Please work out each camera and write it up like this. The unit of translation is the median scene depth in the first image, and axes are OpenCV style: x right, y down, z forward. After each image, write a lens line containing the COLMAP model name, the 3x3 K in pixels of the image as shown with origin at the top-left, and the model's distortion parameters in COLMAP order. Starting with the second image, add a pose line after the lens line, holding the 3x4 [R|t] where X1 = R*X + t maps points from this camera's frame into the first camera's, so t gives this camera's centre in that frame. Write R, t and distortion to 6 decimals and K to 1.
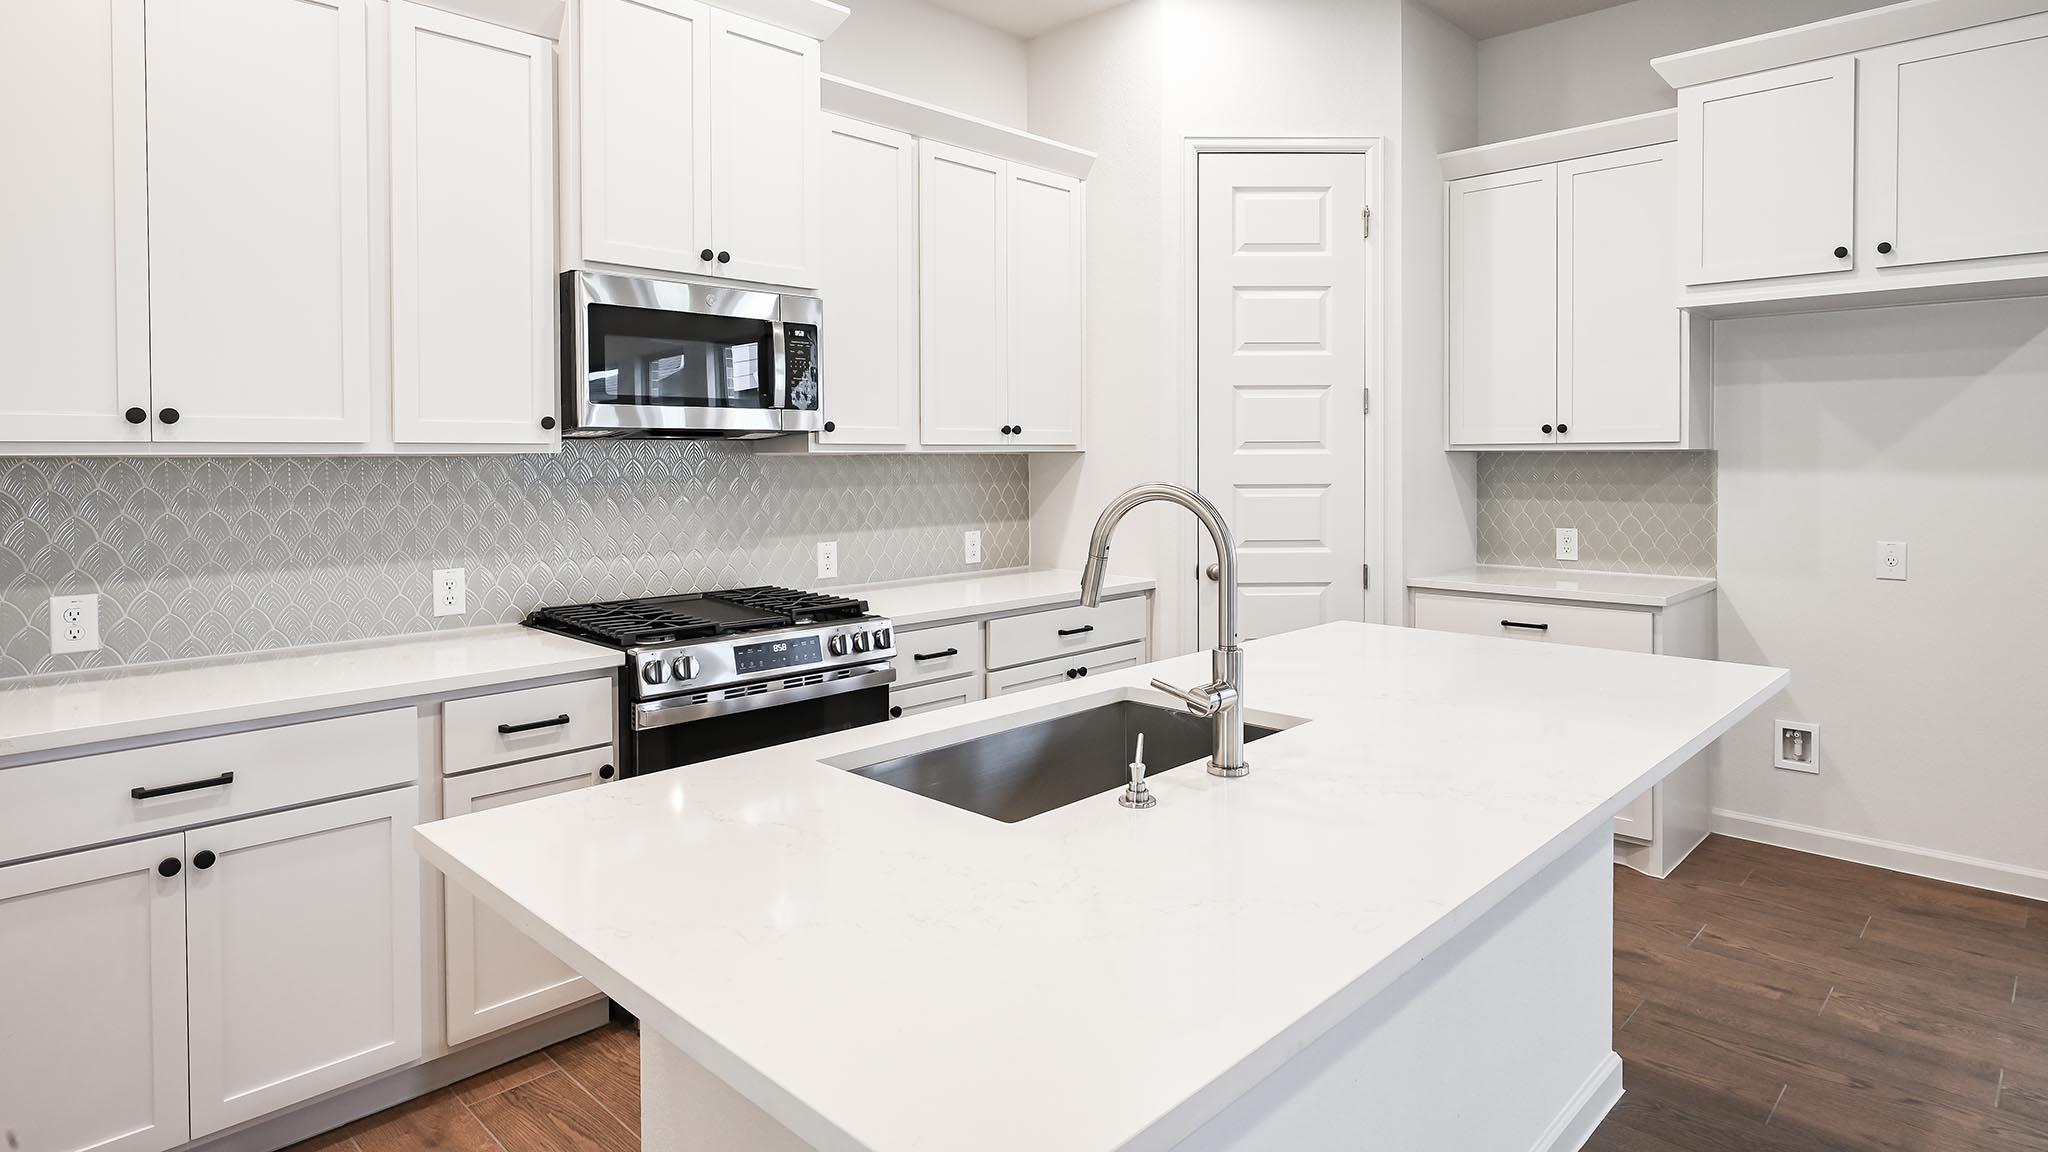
lens RADIAL K [[1117.4, 0, 1024.0], [0, 1117.4, 576.0], [0, 0, 1]] dist [-0.010603, -0.000752]
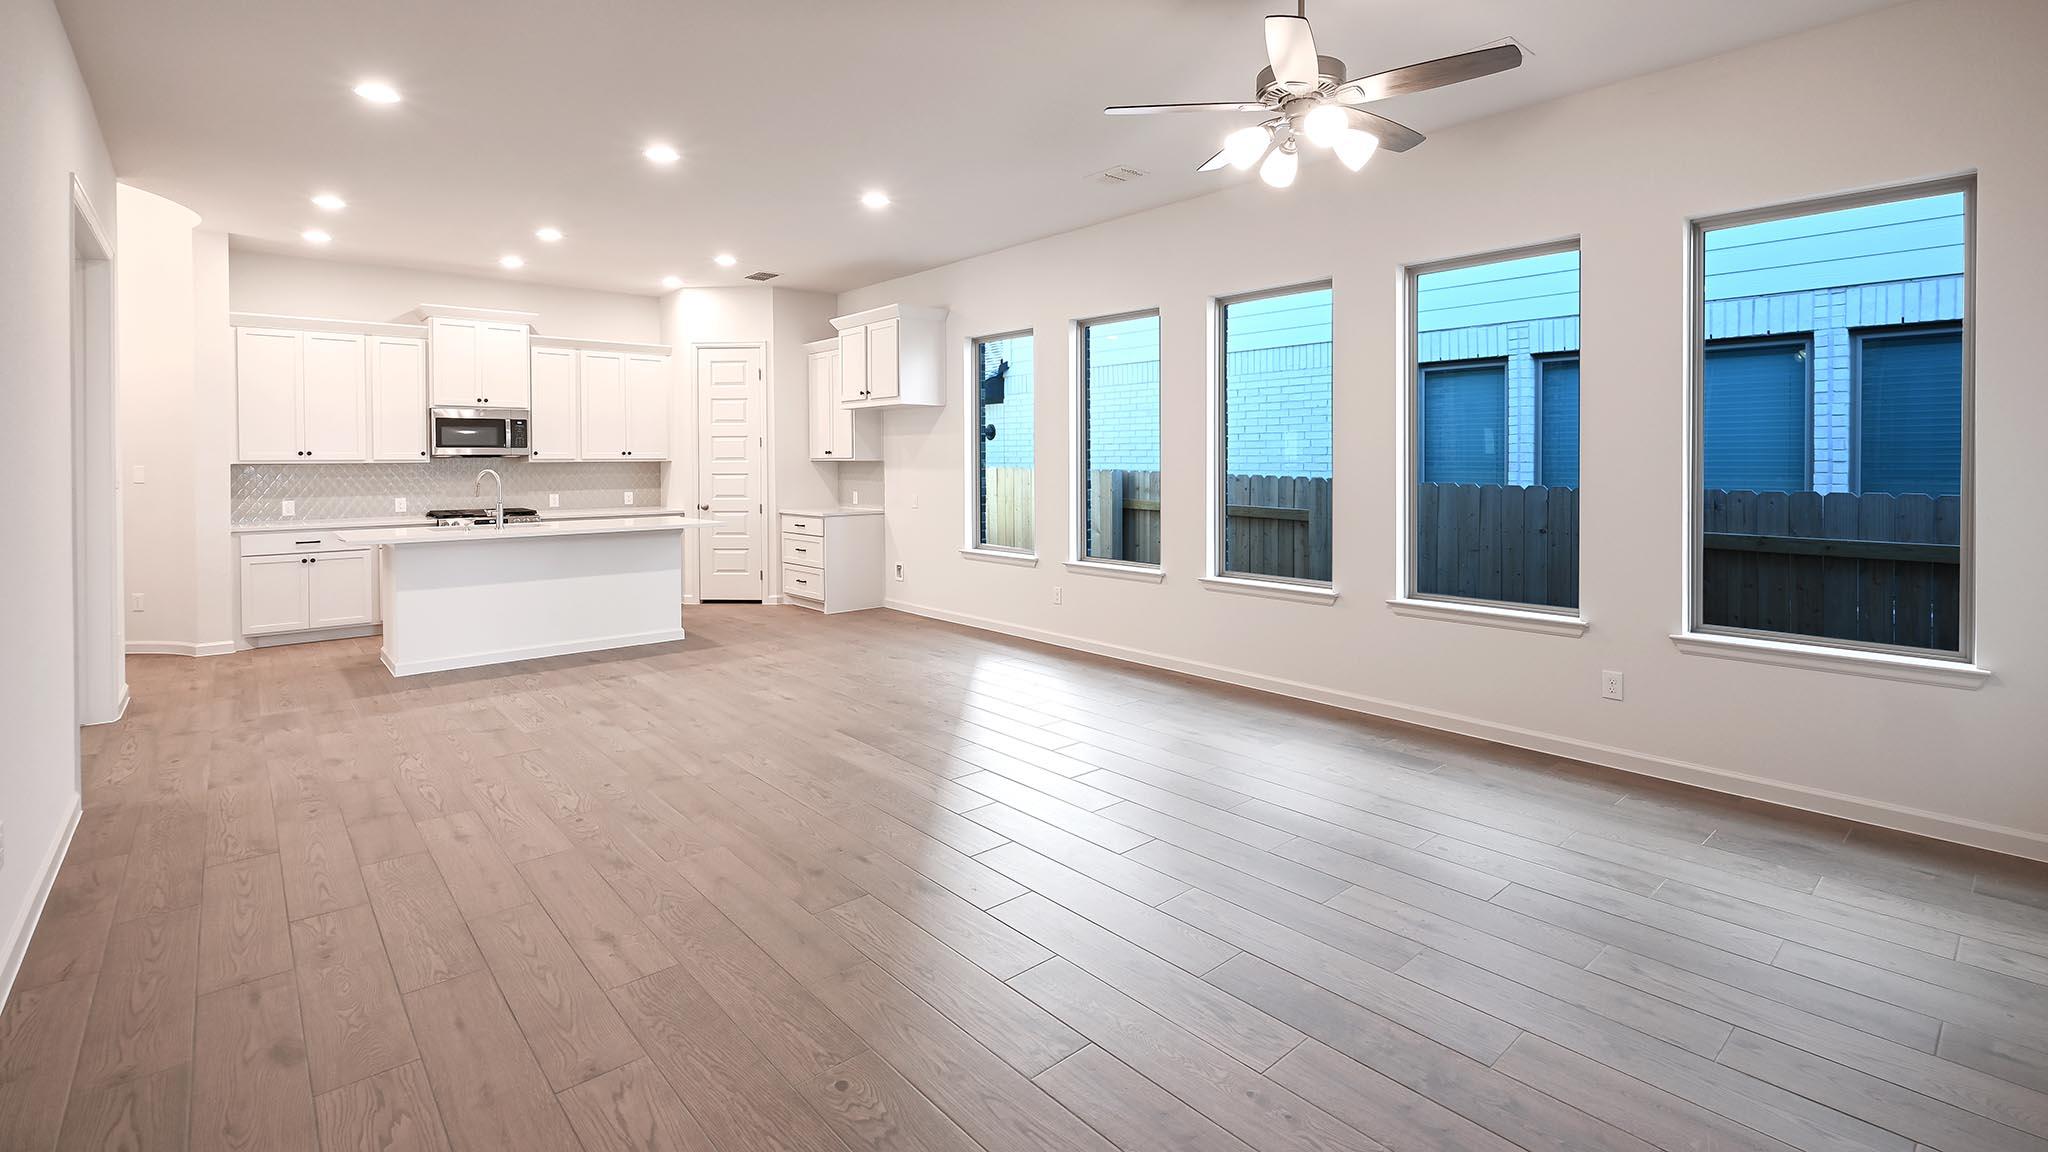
lens RADIAL K [[911.2, 0, 1024.0], [0, 911.2, 576.0], [0, 0, 1]] dist [0.000619, 0.000200]
pose [[0.996214, 0.011334, -0.086194, 1.439321], [-0.009549, 0.999732, 0.021090, 0.139336], [0.086410, -0.020187, 0.996055, -1.416880]]
